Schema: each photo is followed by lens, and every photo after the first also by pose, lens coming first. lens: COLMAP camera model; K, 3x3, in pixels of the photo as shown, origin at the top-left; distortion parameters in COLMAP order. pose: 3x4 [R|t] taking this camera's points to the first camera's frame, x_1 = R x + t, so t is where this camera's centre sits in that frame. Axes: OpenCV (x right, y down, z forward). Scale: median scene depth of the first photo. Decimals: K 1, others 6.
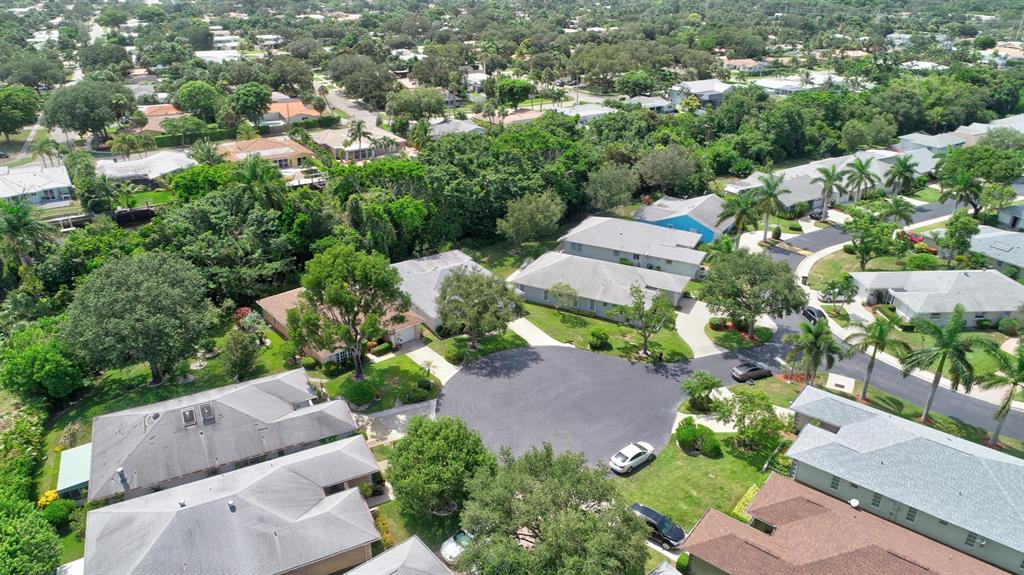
lens RADIAL K [[692.1, 0, 511.5], [0, 692.1, 284.9], [0, 0, 1]] dist [0.001617, -0.007578]
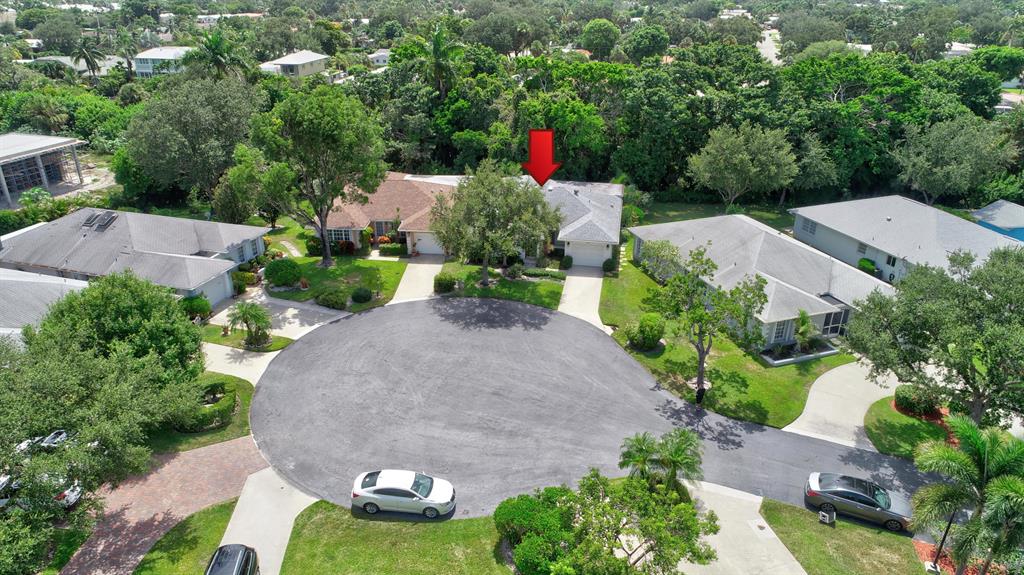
lens RADIAL K [[692.1, 0, 509.5], [0, 692.1, 287.2], [0, 0, 1]] dist [0.001617, -0.007578]
pose [[0.710571, 0.287156, -0.642363, 0.324083], [-0.294336, 0.950527, 0.099326, 0.013746], [0.639105, 0.118493, 0.759937, 0.390198]]
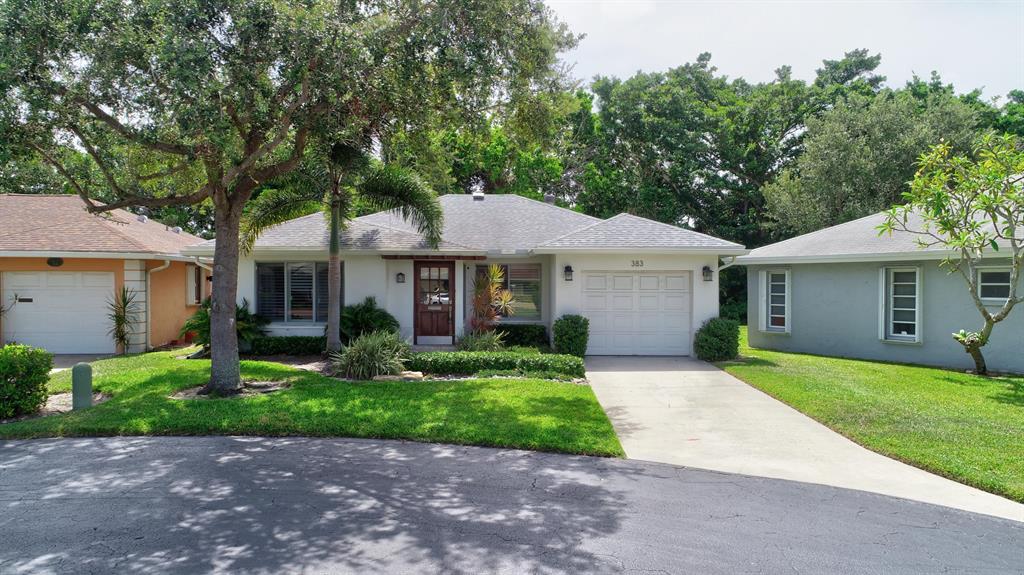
lens RADIAL K [[692.1, 0, 514.1], [0, 692.1, 287.6], [0, 0, 1]] dist [0.001617, -0.007578]
pose [[0.825469, 0.006852, -0.564406, 0.058789], [-0.234421, 0.913775, -0.331758, 0.082904], [0.513467, 0.406164, 0.755899, 0.728439]]
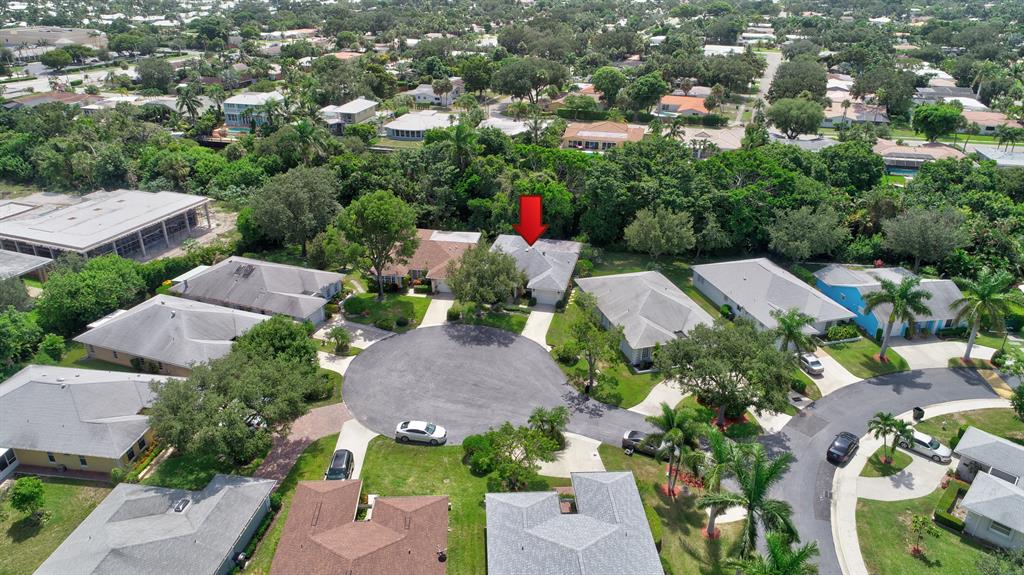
lens RADIAL K [[692.1, 0, 509.5], [0, 692.1, 288.3], [0, 0, 1]] dist [0.001617, -0.007578]
pose [[0.667140, 0.316445, -0.674379, 0.563317], [-0.311713, 0.940808, 0.133098, -0.089748], [0.676580, 0.121418, 0.726290, 0.180025]]
